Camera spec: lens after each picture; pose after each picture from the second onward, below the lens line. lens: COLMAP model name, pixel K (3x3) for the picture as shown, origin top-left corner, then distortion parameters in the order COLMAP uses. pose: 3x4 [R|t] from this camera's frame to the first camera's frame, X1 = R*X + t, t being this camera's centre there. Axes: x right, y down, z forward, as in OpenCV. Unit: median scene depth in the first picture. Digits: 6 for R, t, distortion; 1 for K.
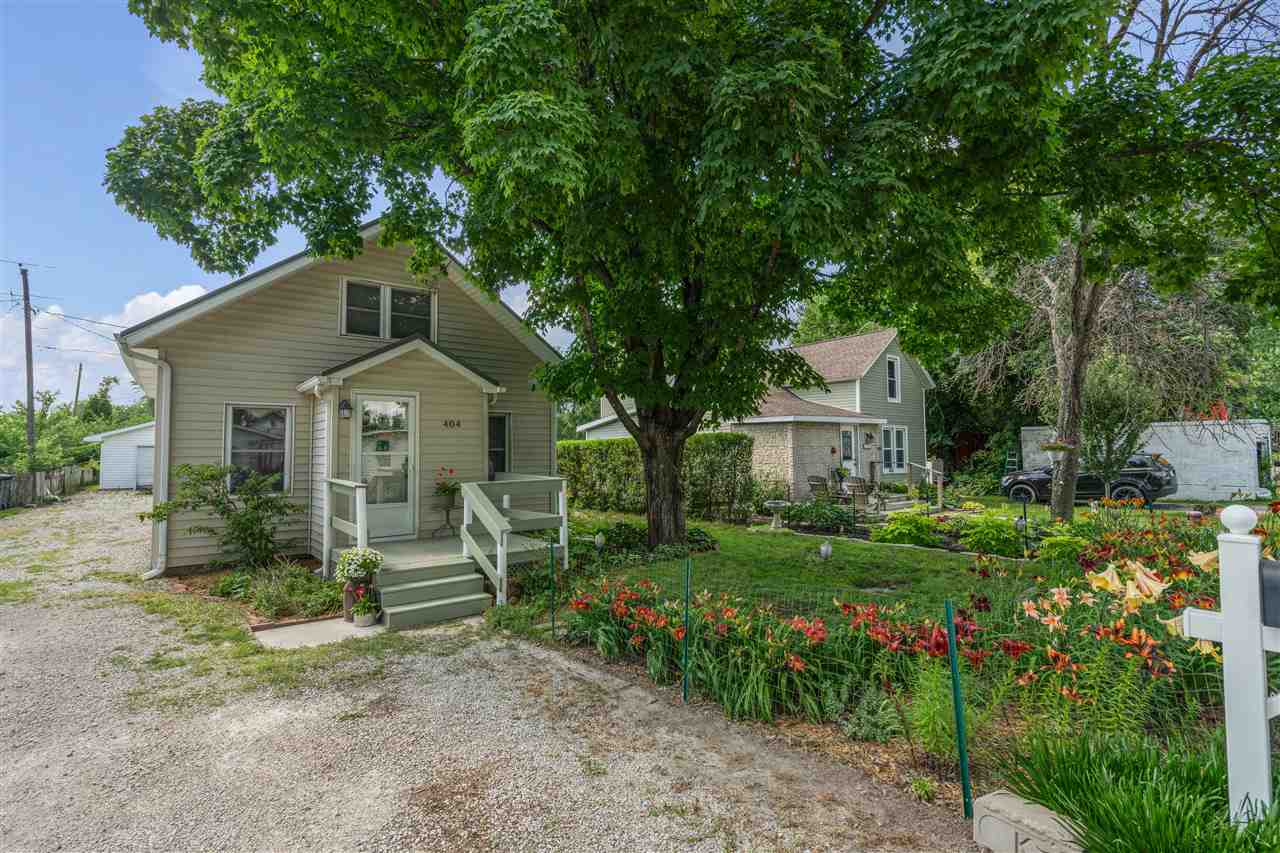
lens RADIAL K [[611.4, 0, 640.0], [0, 611.4, 426.5], [0, 0, 1]] dist [-0.000645, -0.000149]
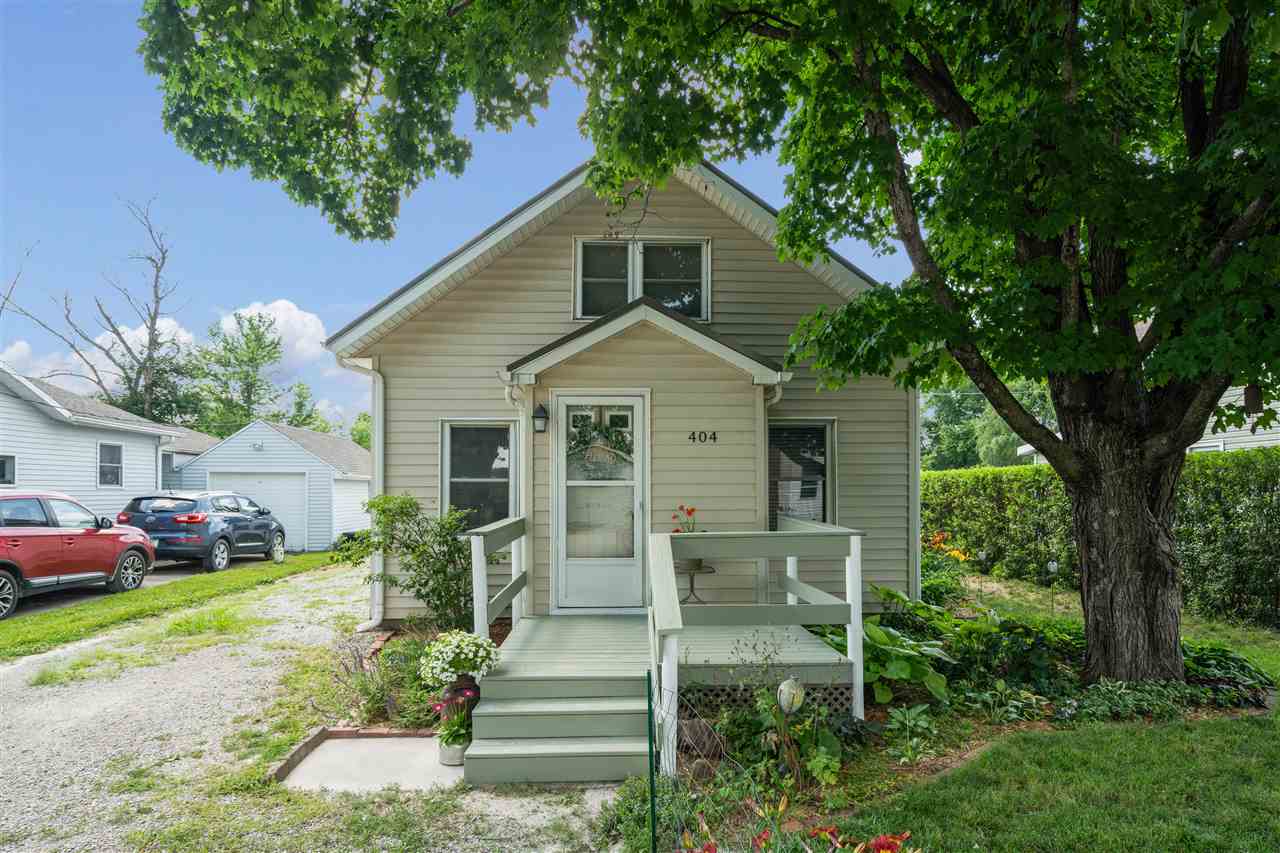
lens RADIAL K [[727.9, 0, 637.1], [0, 727.9, 484.7], [0, 0, 1]] dist [0.003538, -0.000209]
pose [[0.800280, 0.001896, -0.599623, 0.089946], [0.019947, 0.999357, 0.029782, 0.022123], [0.599295, -0.035795, 0.799728, 0.376430]]
